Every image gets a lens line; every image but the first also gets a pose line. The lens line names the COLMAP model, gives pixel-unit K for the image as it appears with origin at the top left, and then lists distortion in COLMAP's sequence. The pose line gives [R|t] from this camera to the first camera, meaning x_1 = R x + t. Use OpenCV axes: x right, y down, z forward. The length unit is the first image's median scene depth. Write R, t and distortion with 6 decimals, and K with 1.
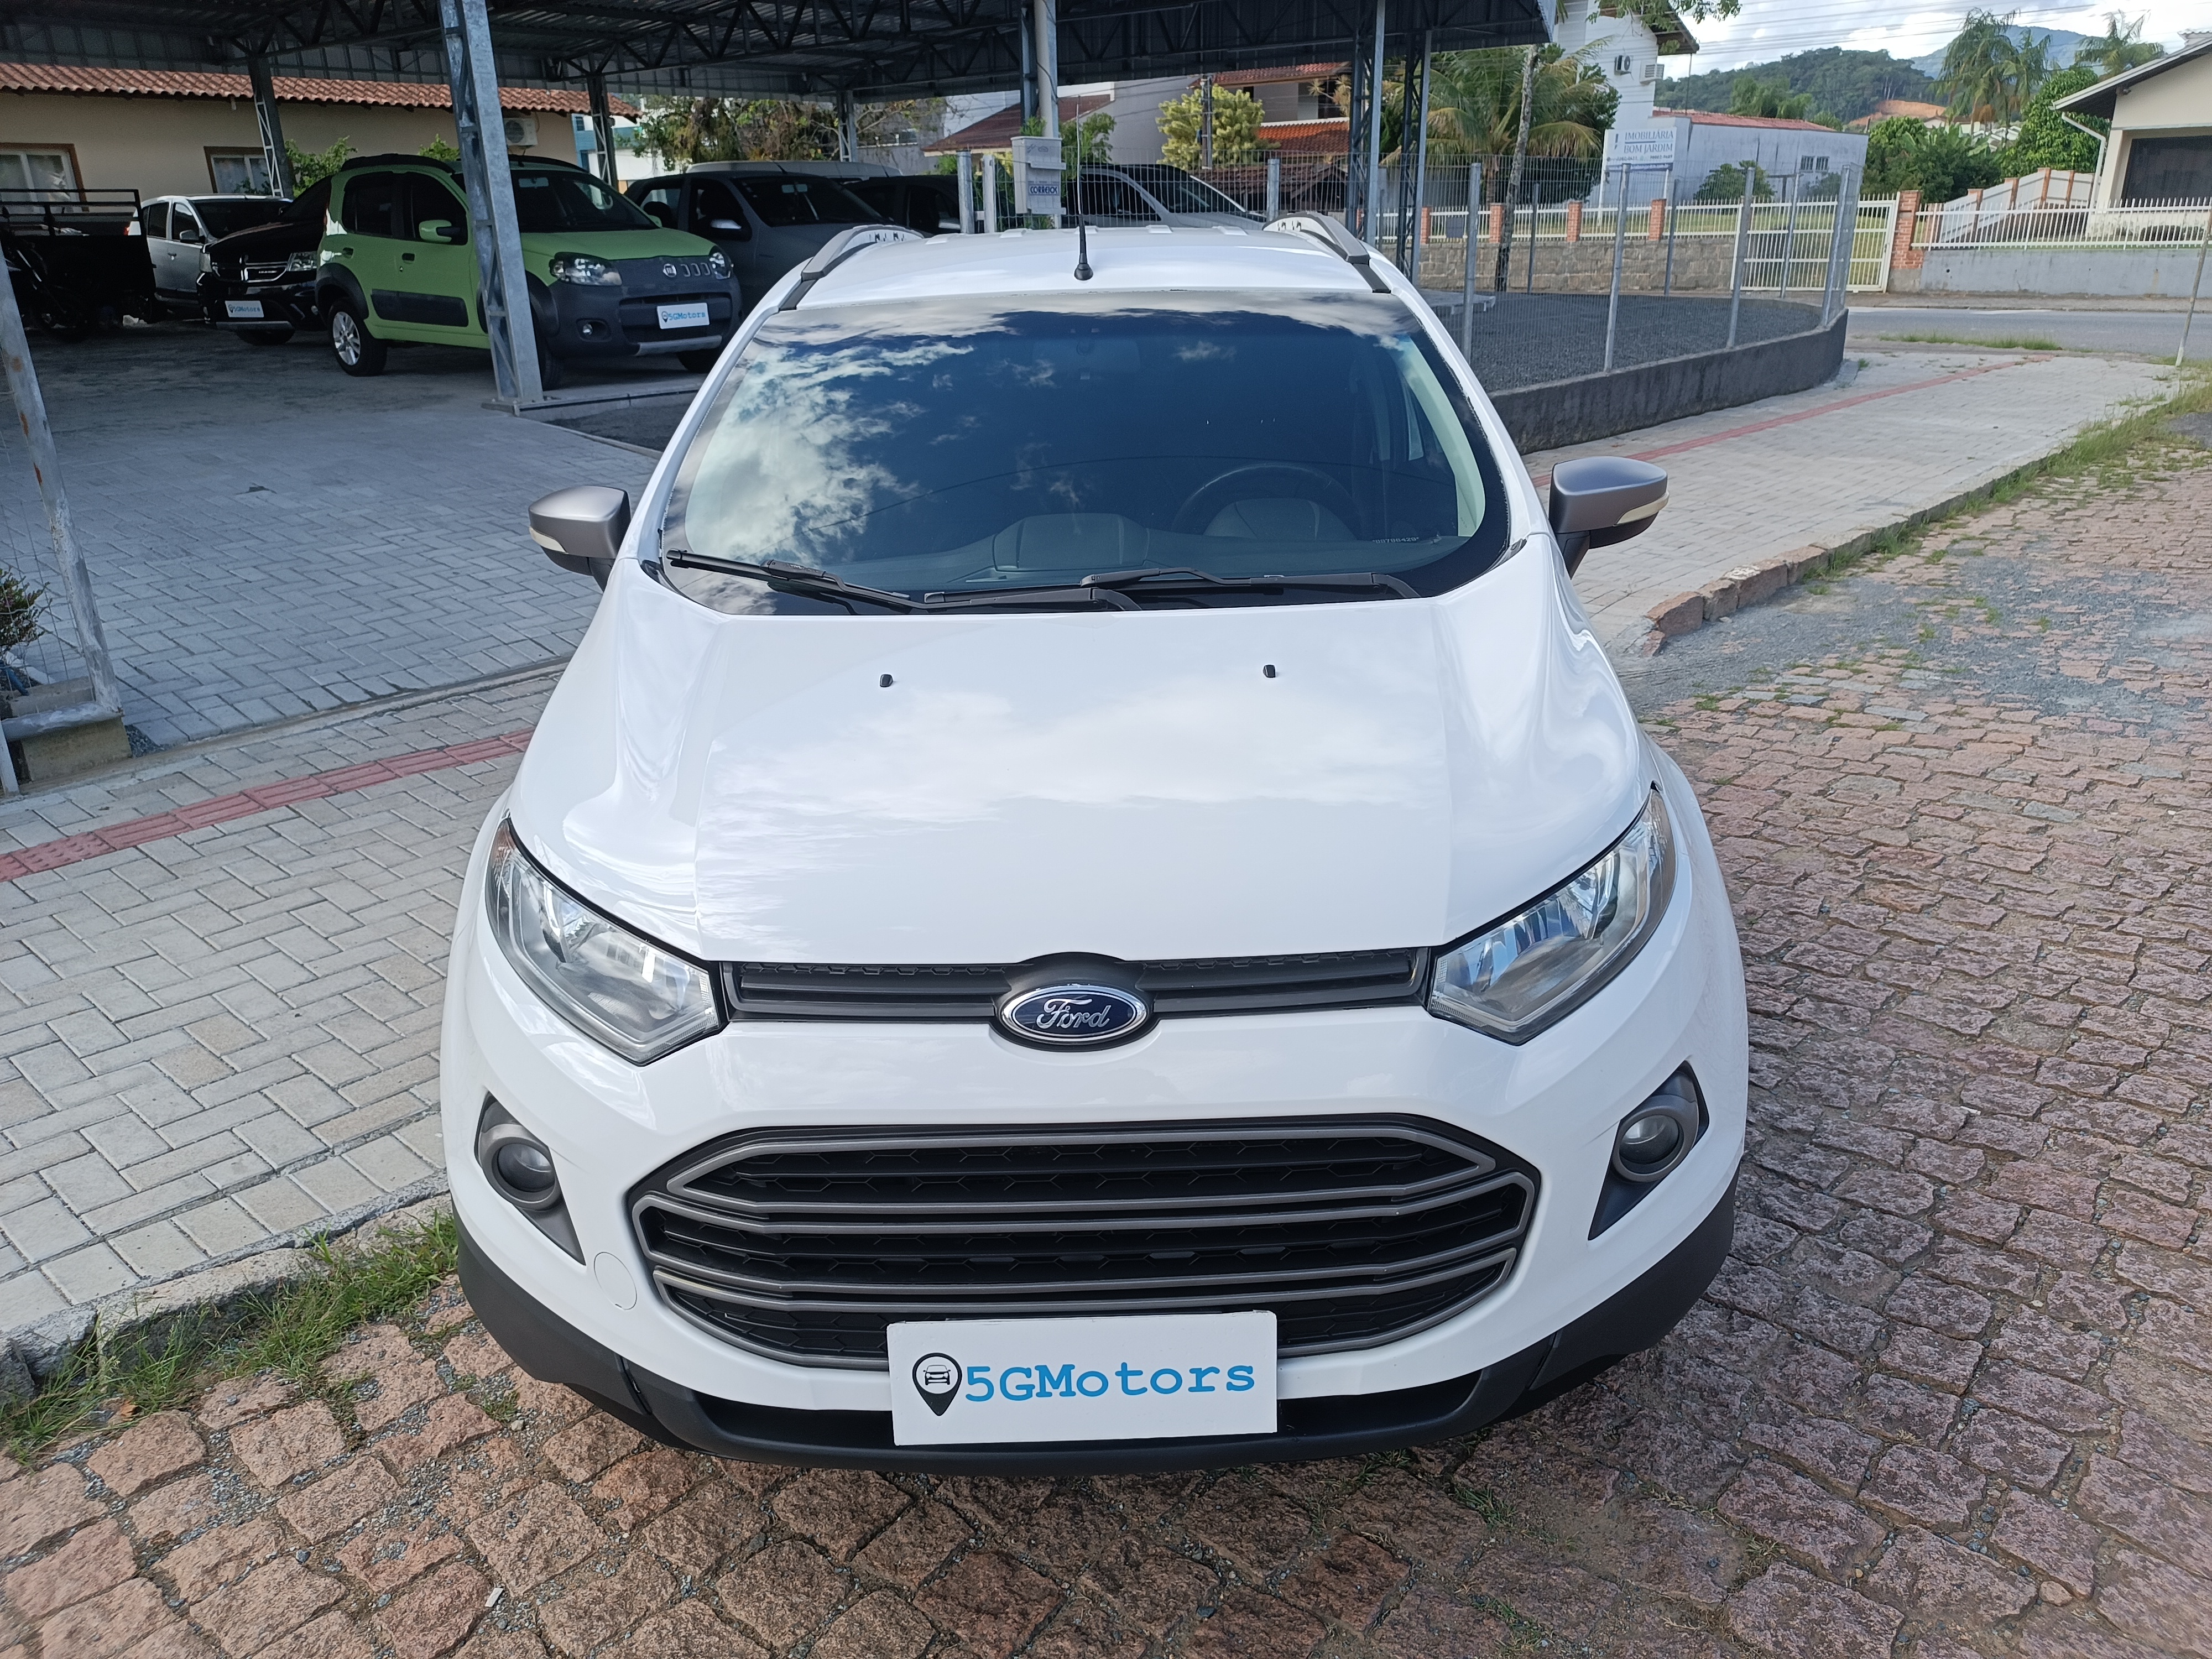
lens RADIAL K [[1583.9, 0, 1109.9], [0, 1583.9, 832.2], [0, 0, 1]] dist [0.006389, -0.005217]
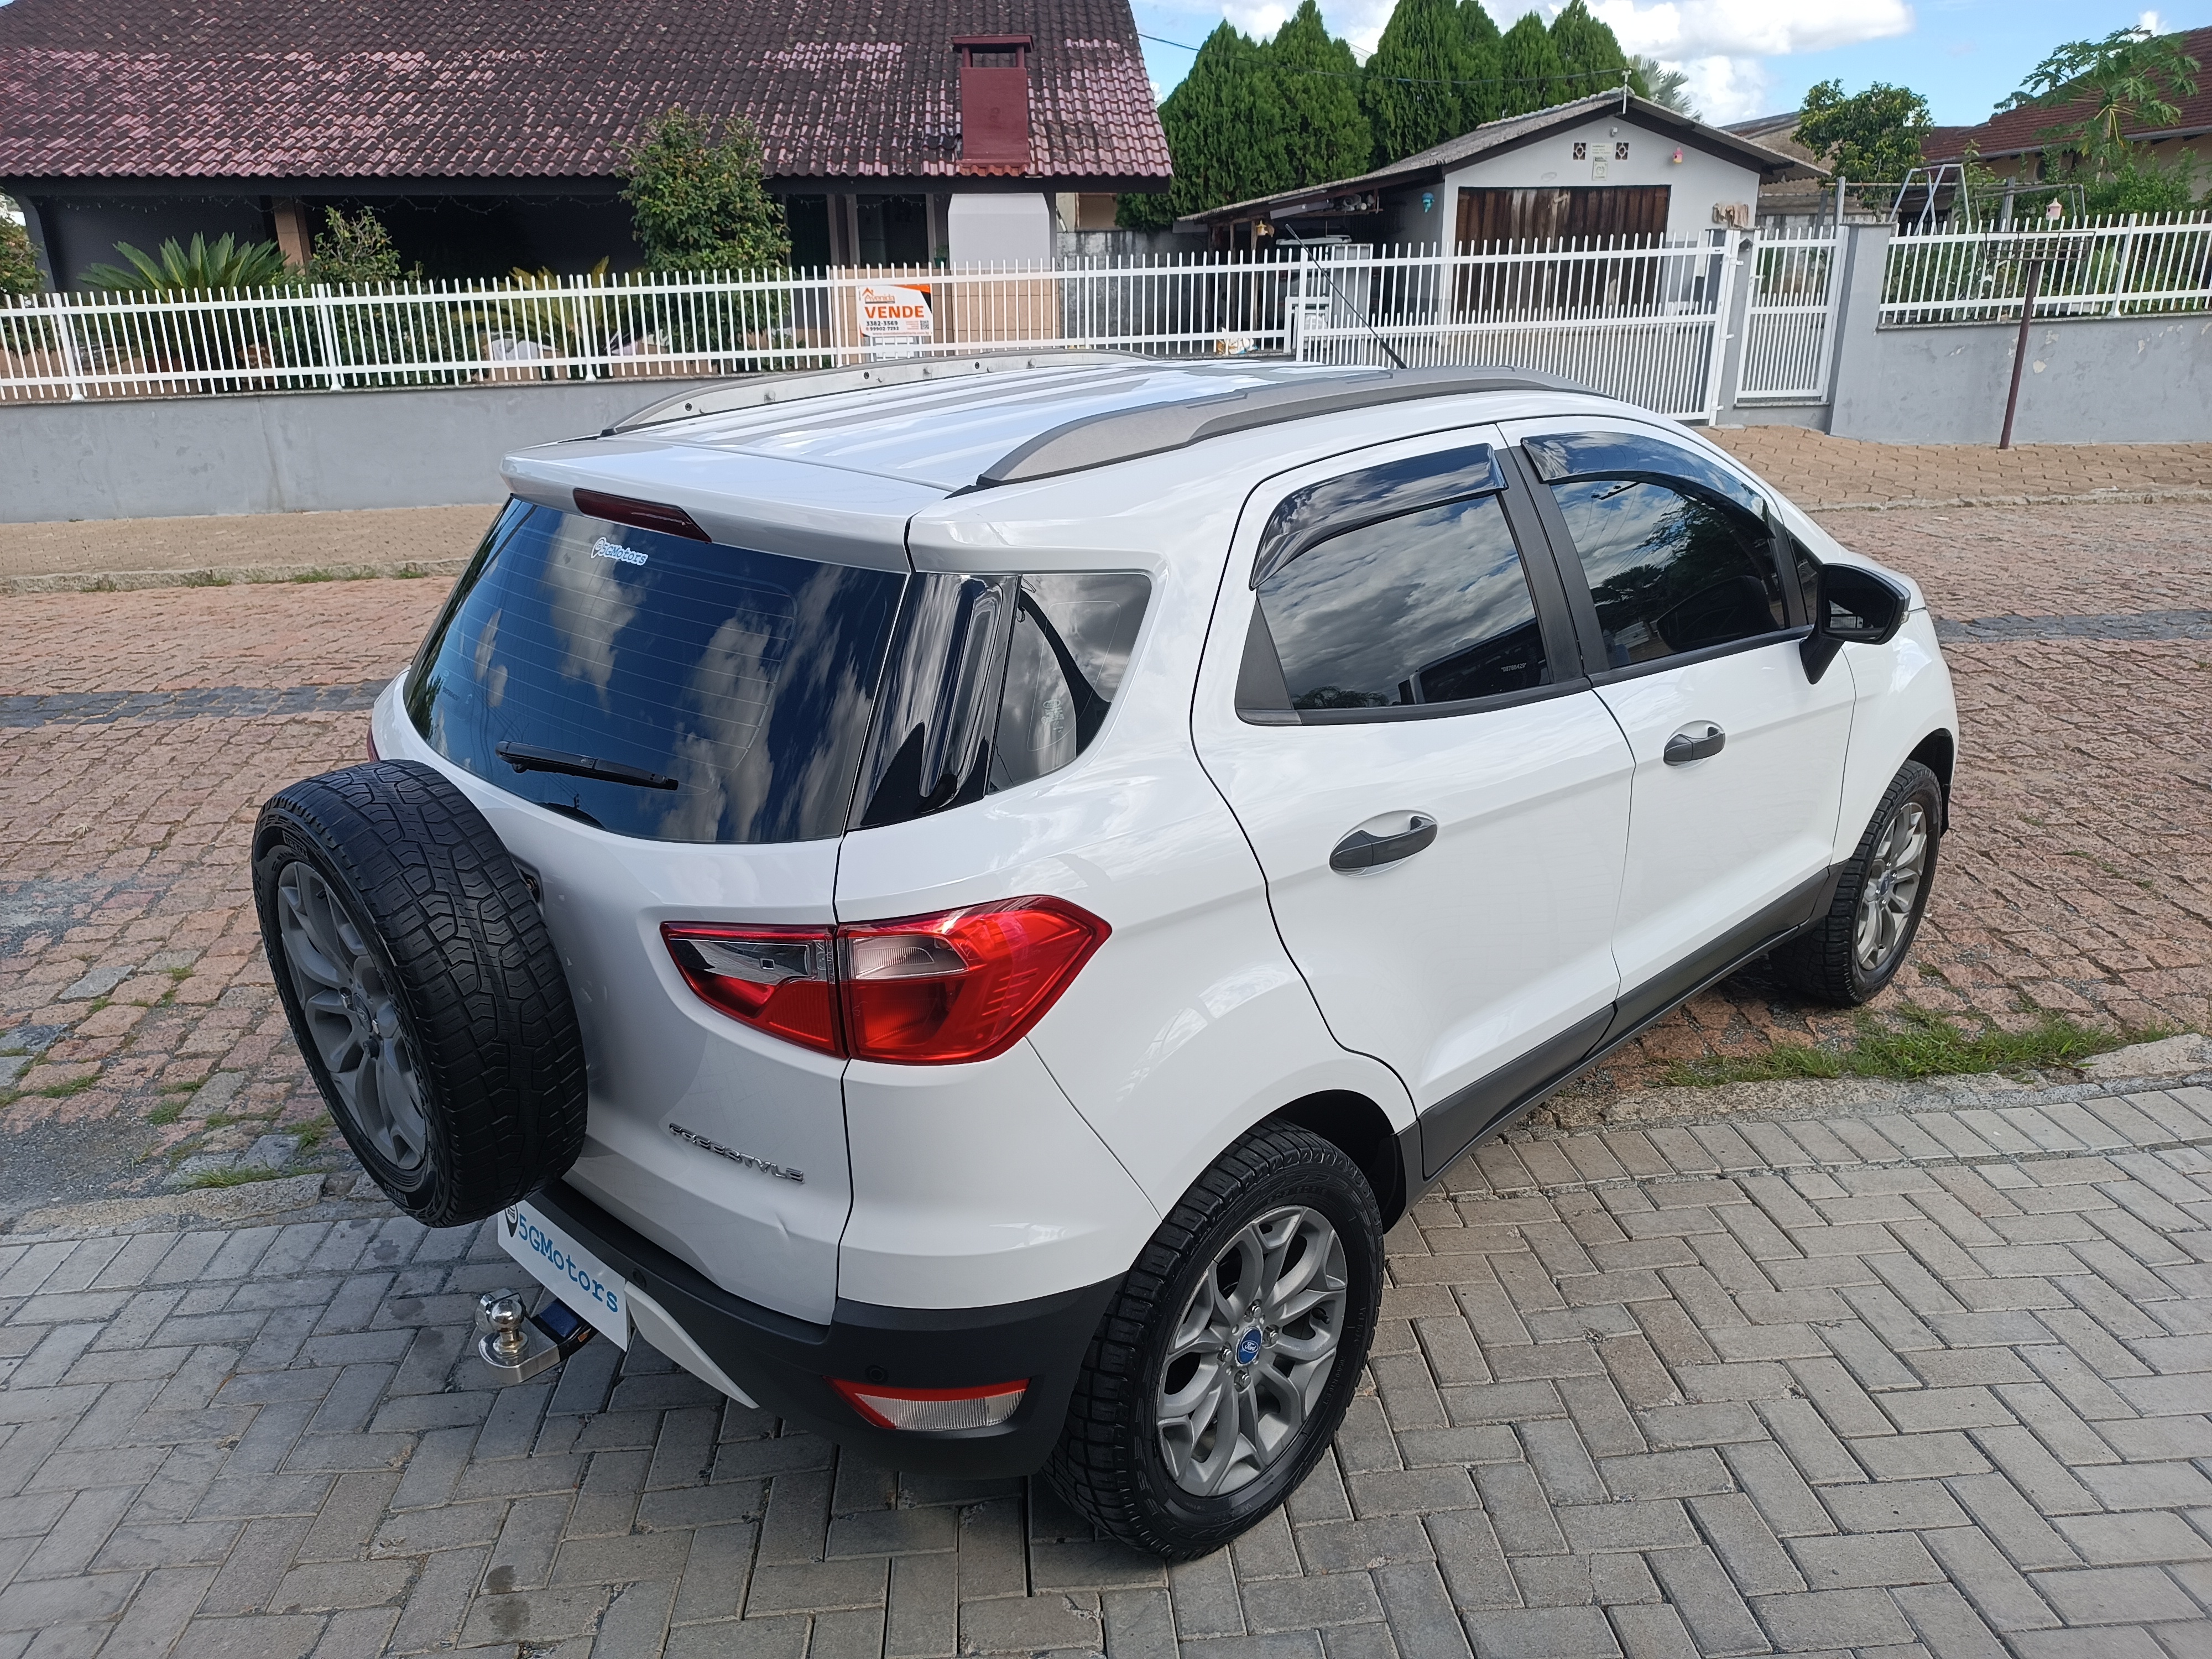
lens RADIAL K [[1583.9, 0, 1109.9], [0, 1583.9, 832.2], [0, 0, 1]] dist [0.006389, -0.005217]
pose [[-0.722176, -0.203459, 0.661110, -0.752201], [0.270971, 0.796160, 0.541022, -0.852825], [-0.636425, 0.569854, -0.519836, 2.104304]]
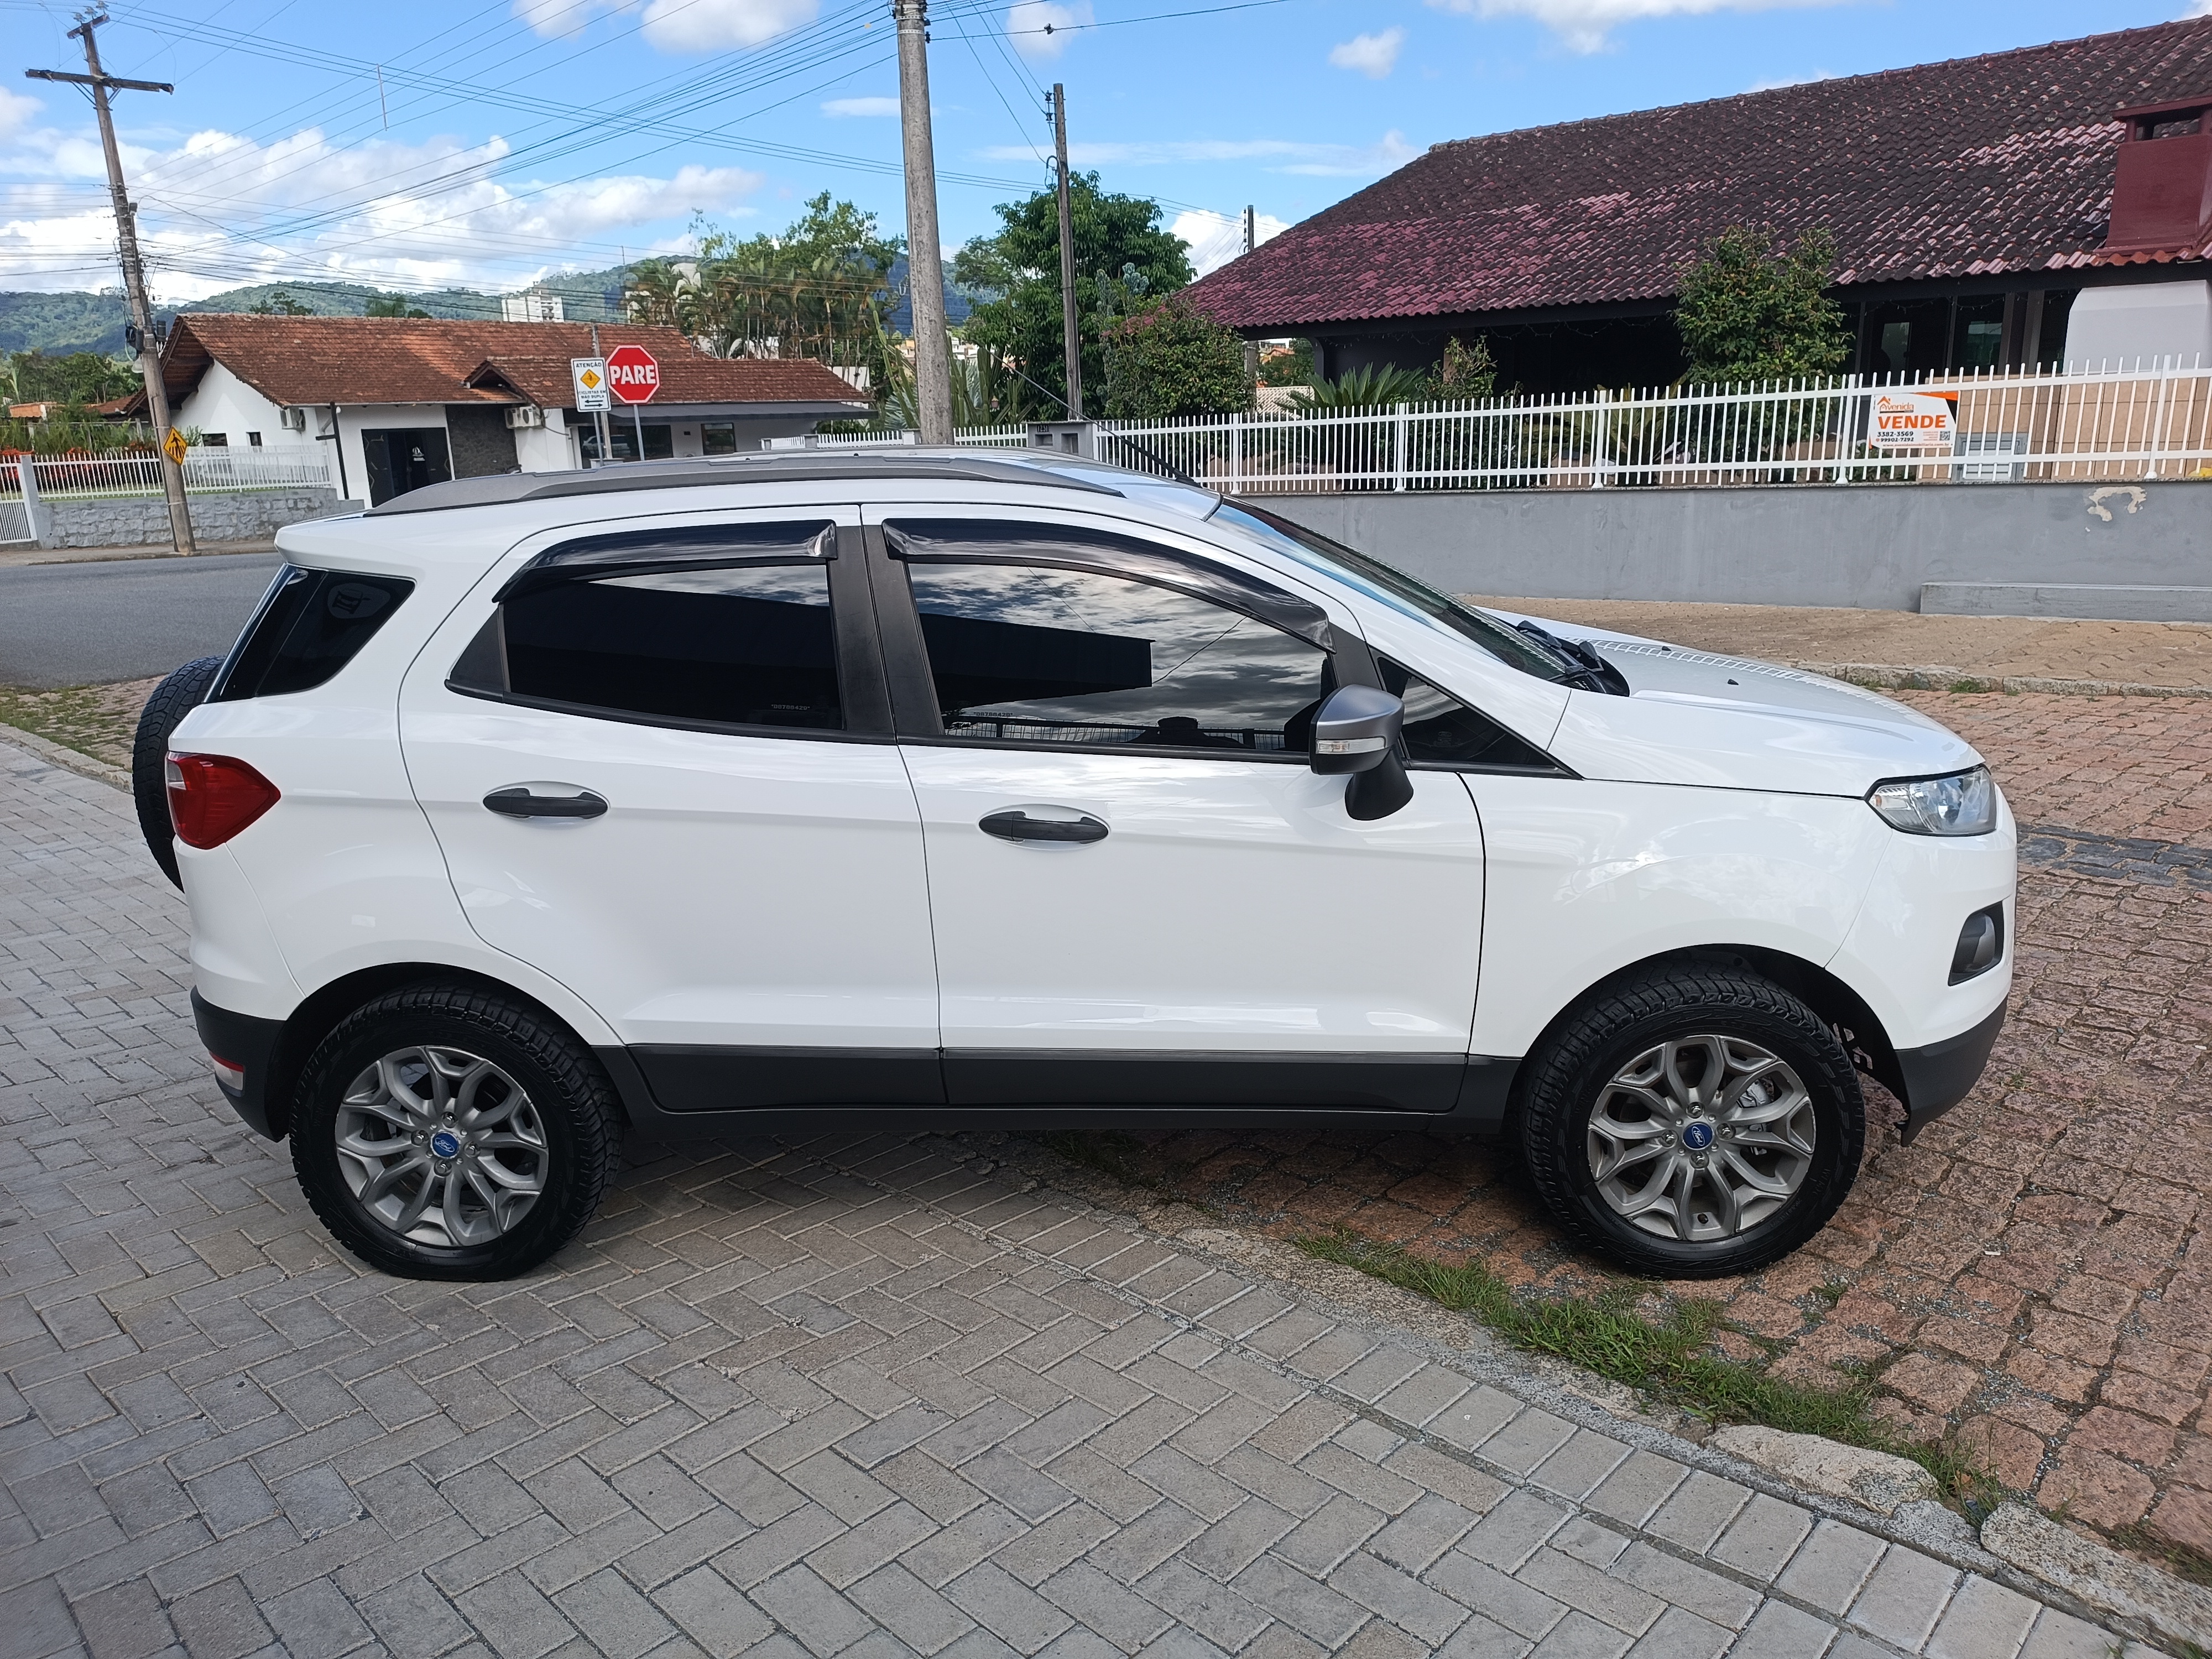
lens RADIAL K [[1583.9, 0, 1109.9], [0, 1583.9, 832.2], [0, 0, 1]] dist [0.006389, -0.005217]
pose [[0.037280, -0.232462, 0.971891, -1.375956], [0.382677, 0.901751, 0.201006, -0.407433], [-0.923130, 0.364426, 0.122575, 1.080062]]
